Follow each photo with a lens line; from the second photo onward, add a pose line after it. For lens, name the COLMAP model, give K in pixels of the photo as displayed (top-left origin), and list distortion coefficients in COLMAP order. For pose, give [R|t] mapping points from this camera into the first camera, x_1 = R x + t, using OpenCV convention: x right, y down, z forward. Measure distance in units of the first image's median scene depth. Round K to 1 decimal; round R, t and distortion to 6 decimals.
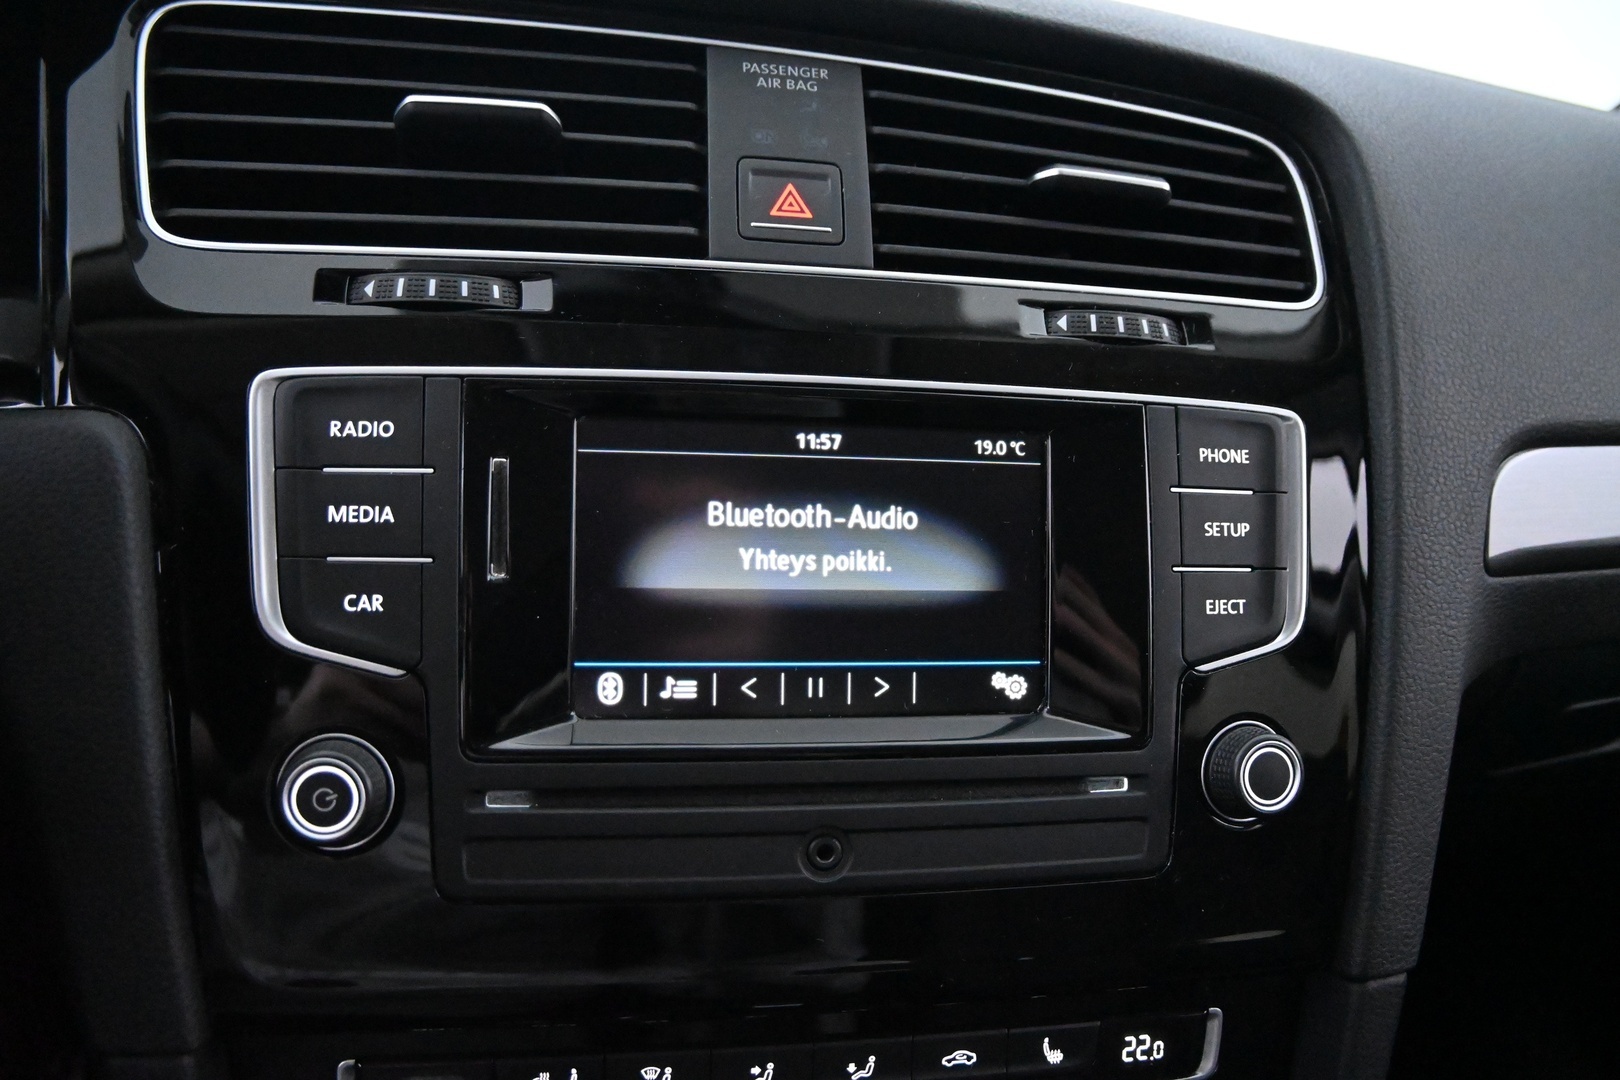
lens RADIAL K [[1234.0, 0, 810.0], [0, 1234.0, 540.0], [0, 0, 1]] dist [-0.179128, 0.097064]
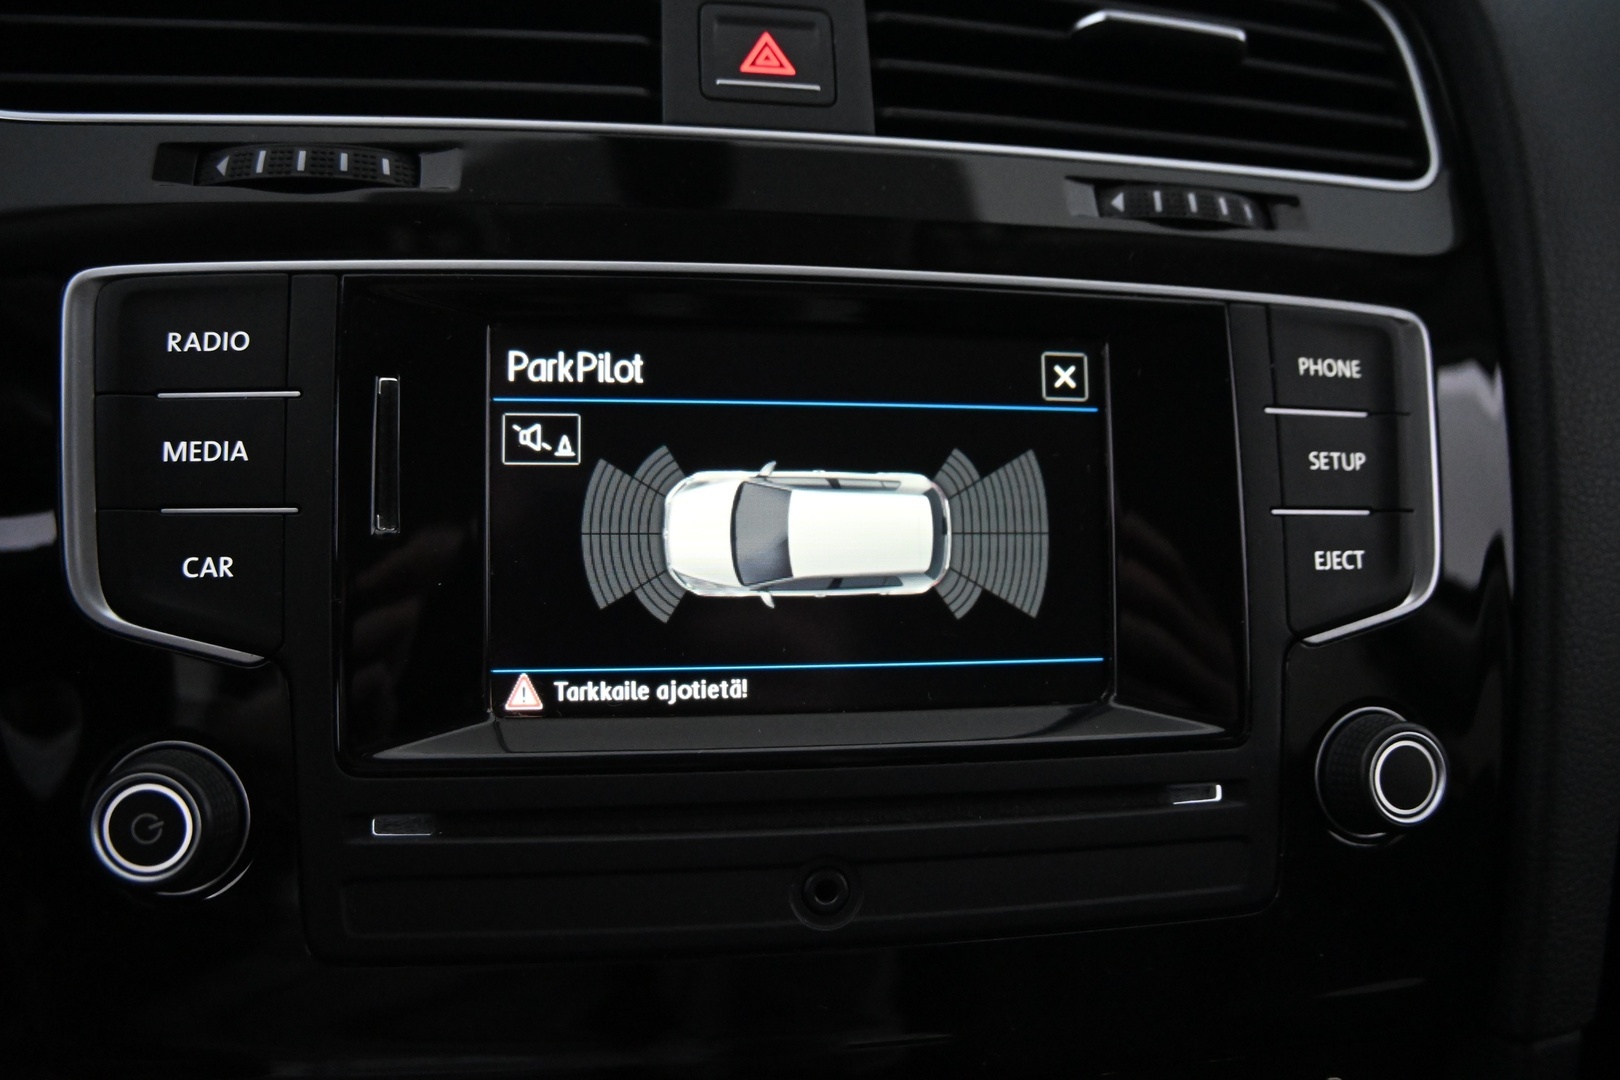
lens RADIAL K [[1234.0, 0, 810.0], [0, 1234.0, 540.0], [0, 0, 1]] dist [-0.179128, 0.097064]
pose [[0.999570, -0.021375, -0.020075, 0.020792], [0.021035, 0.999635, -0.016978, 0.049265], [0.020430, 0.016548, 0.999654, 0.232494]]
